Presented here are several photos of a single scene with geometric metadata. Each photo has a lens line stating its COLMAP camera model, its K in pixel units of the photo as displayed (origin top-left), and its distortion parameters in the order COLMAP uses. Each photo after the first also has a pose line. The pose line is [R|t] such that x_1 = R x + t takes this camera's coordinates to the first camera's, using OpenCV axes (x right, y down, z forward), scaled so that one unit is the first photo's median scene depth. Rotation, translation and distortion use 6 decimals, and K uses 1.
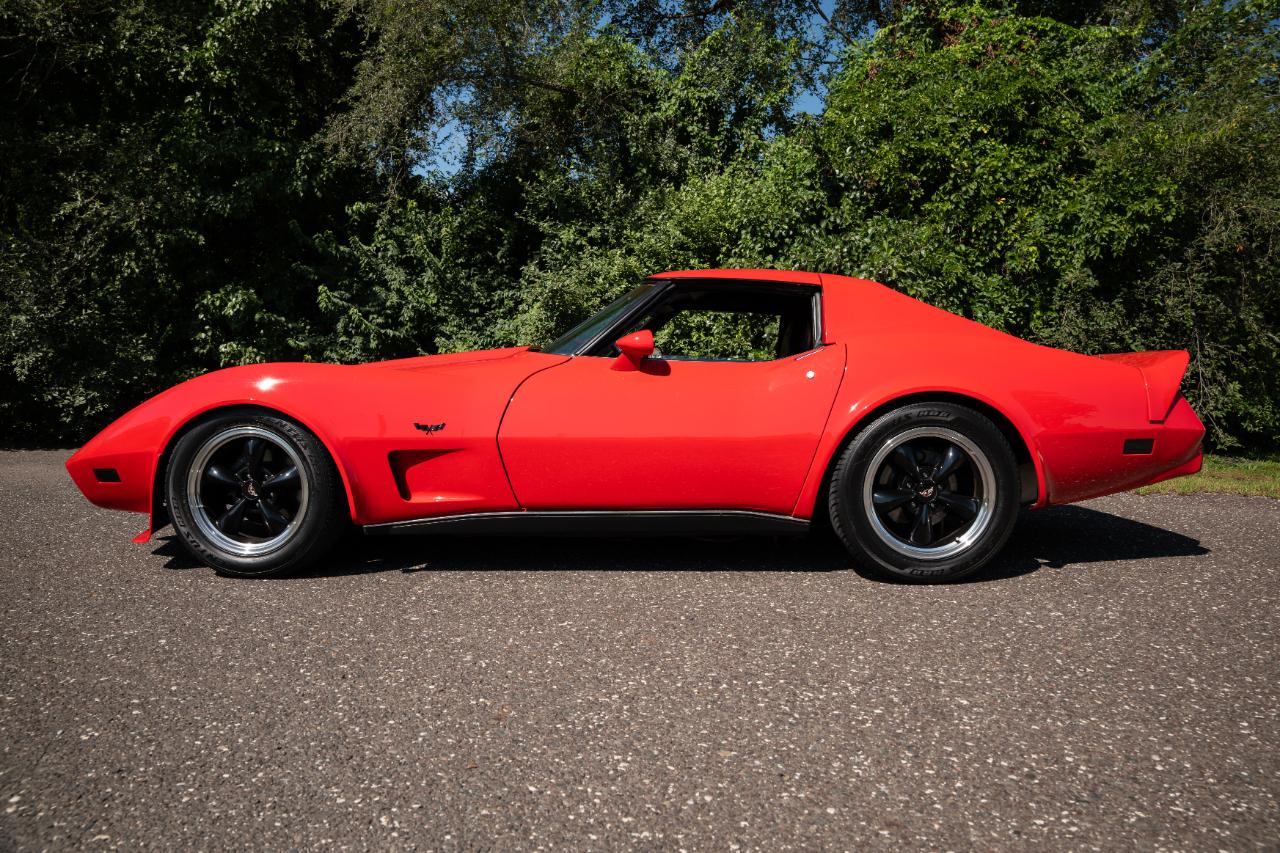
lens RADIAL K [[880.2, 0, 640.7], [0, 880.2, 429.6], [0, 0, 1]] dist [-0.126608, 0.096105]
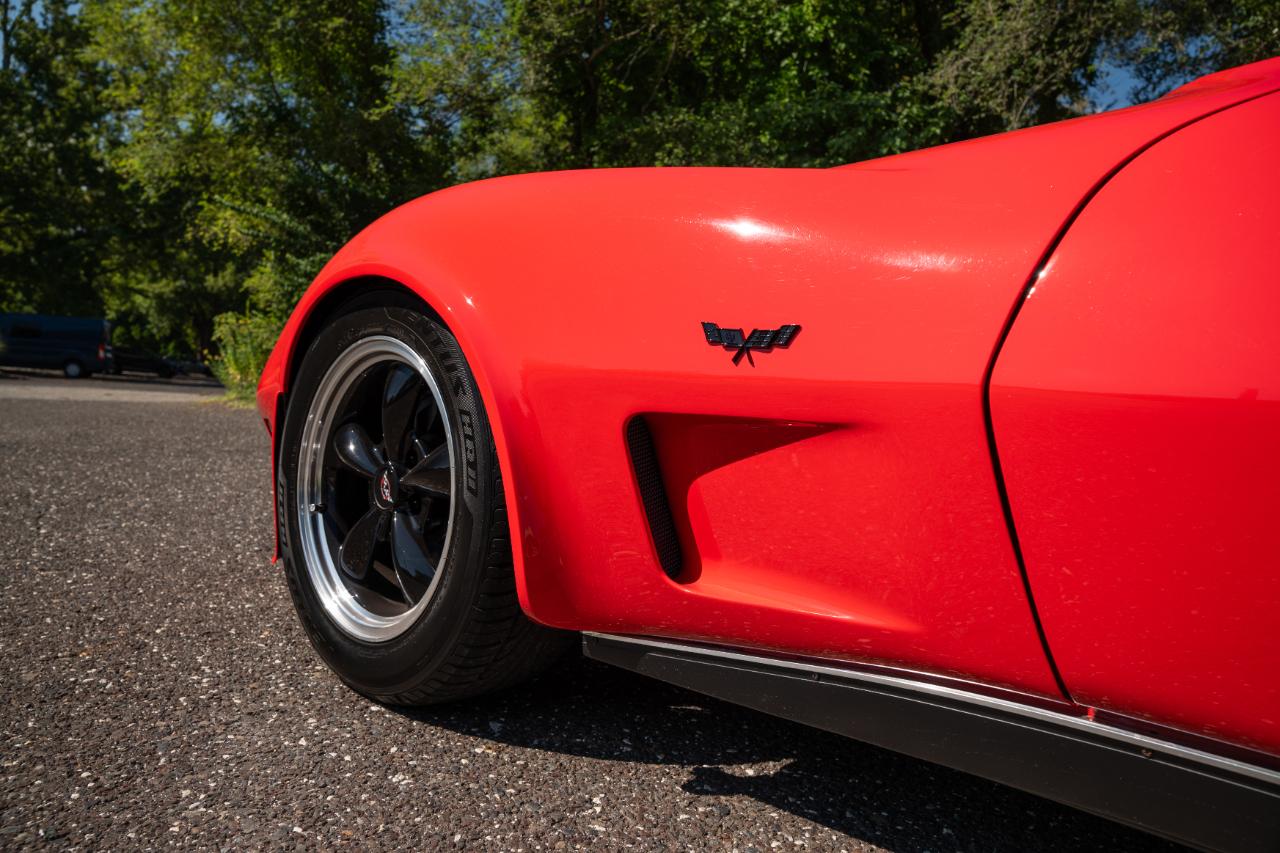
lens RADIAL K [[880.2, 0, 641.1], [0, 880.2, 438.0], [0, 0, 1]] dist [-0.126608, 0.096105]
pose [[0.754579, 0.084772, -0.650710, -0.033315], [-0.103807, 0.994555, 0.009191, 0.012279], [0.647946, 0.060613, 0.759271, 0.311396]]
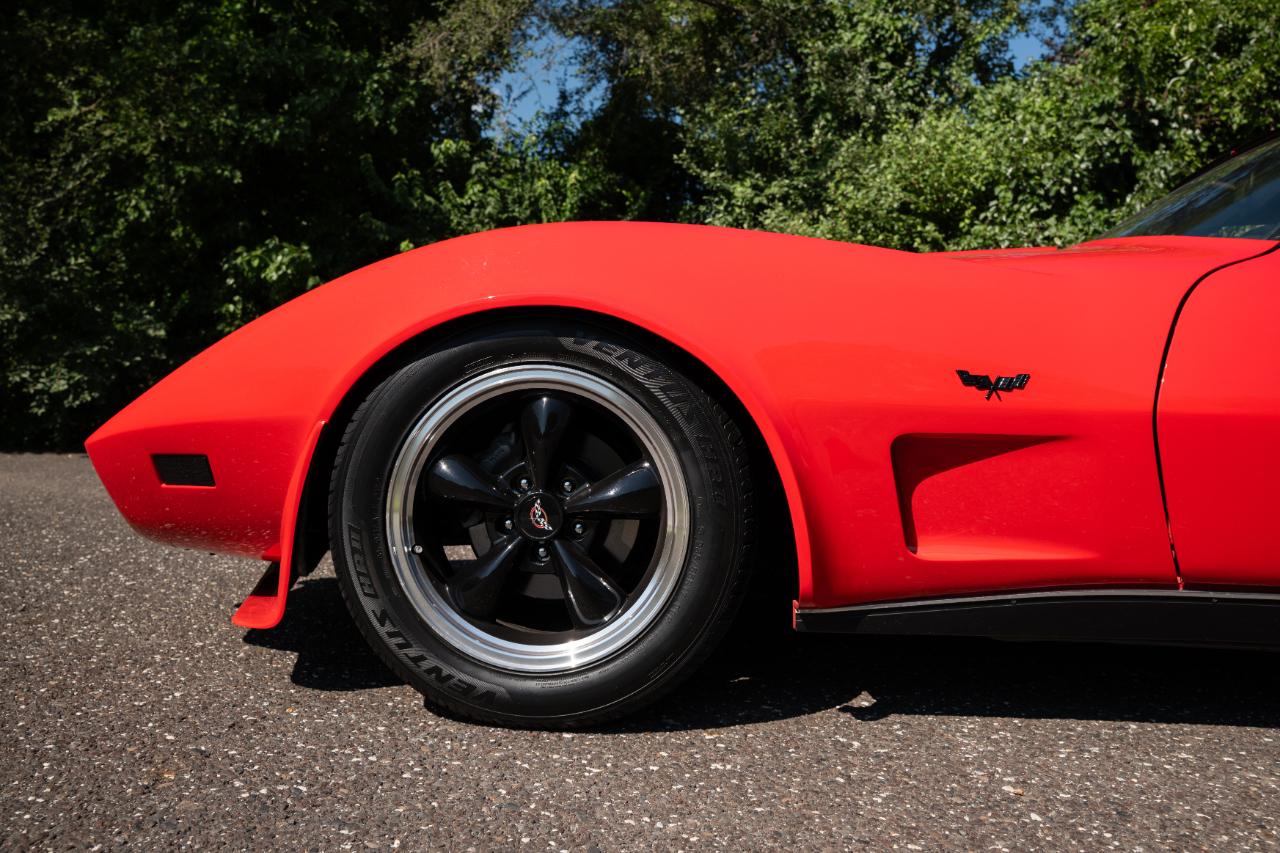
lens RADIAL K [[1002.0, 0, 651.3], [0, 1002.0, 428.7], [0, 0, 1]] dist [-0.076873, 0.092129]
pose [[0.998879, 0.038747, -0.027183, -0.159124], [-0.039859, 0.998338, -0.041624, 0.018880], [0.025525, 0.042660, 0.998764, 0.210849]]
